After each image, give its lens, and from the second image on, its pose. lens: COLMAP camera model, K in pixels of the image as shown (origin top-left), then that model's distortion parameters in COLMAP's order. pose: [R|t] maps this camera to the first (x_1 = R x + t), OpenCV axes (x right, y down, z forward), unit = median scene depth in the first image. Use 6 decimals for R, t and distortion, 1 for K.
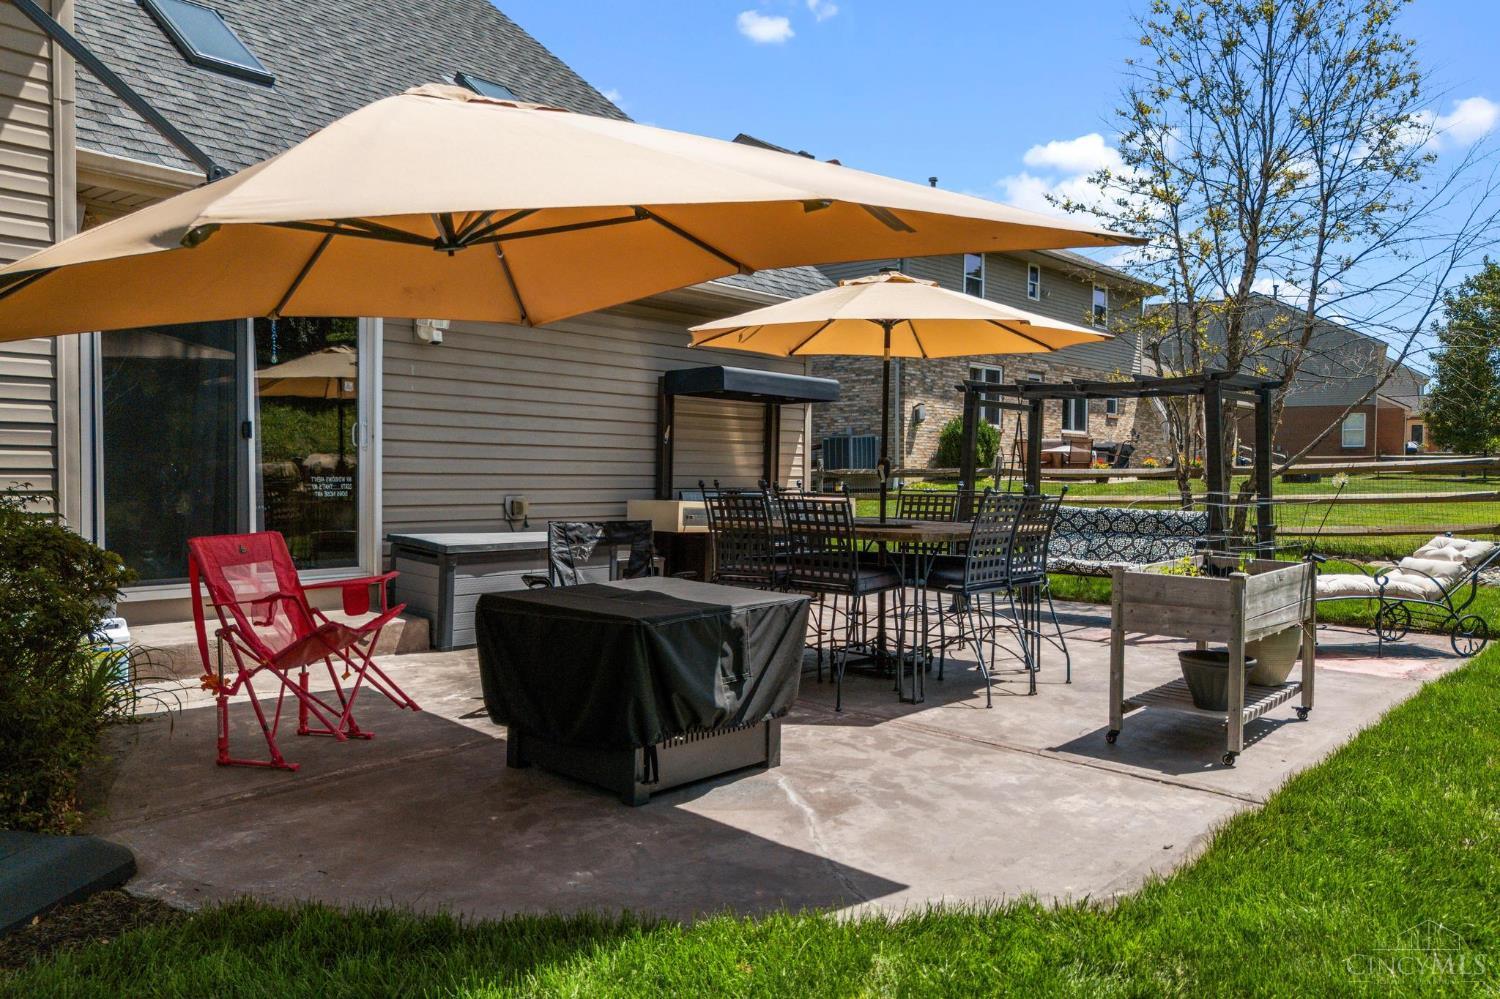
lens RADIAL K [[1125.7, 0, 772.4], [0, 1125.7, 486.1], [0, 0, 1]] dist [0.054267, -0.054034]
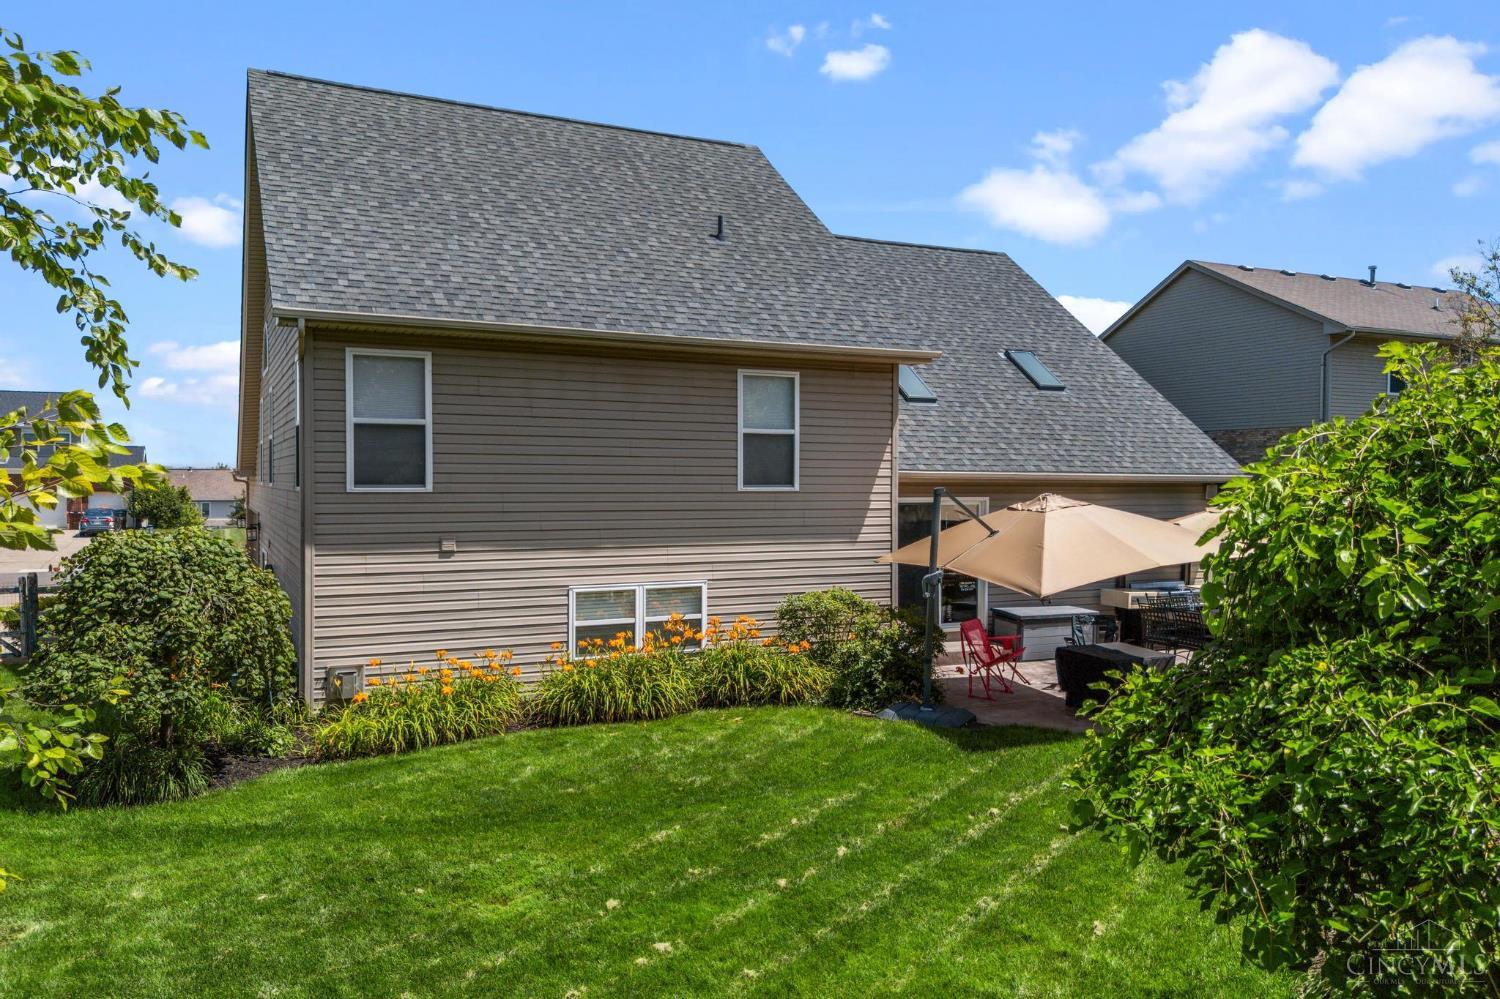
lens RADIAL K [[1125.7, 0, 772.4], [0, 1125.7, 486.1], [0, 0, 1]] dist [0.054267, -0.054034]
pose [[0.922997, -0.002989, -0.384795, 0.117264], [0.001626, 0.999991, -0.003868, -0.187272], [0.384803, 0.002944, 0.922994, -1.202263]]
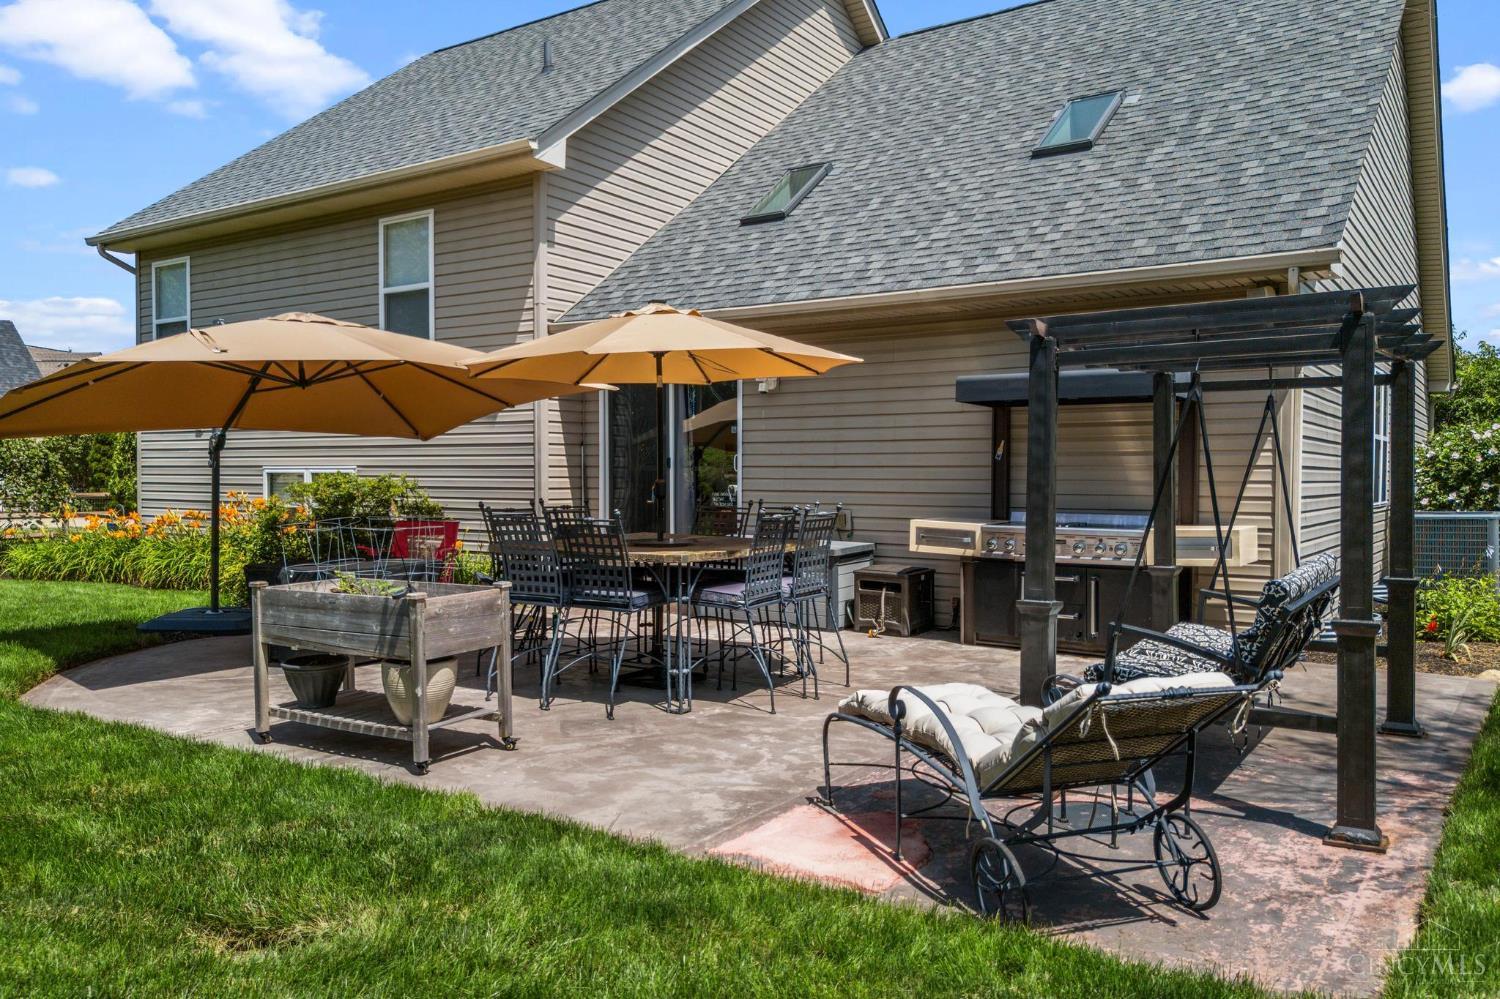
lens RADIAL K [[1119.9, 0, 750.0], [0, 1119.9, 499.5], [0, 0, 1]] dist [0.036164, -0.007114]
pose [[0.108961, 0.018593, -0.993872, 0.991358], [-0.005320, 0.999822, 0.018121, -0.024847], [0.994032, 0.003313, 0.109041, 0.838620]]
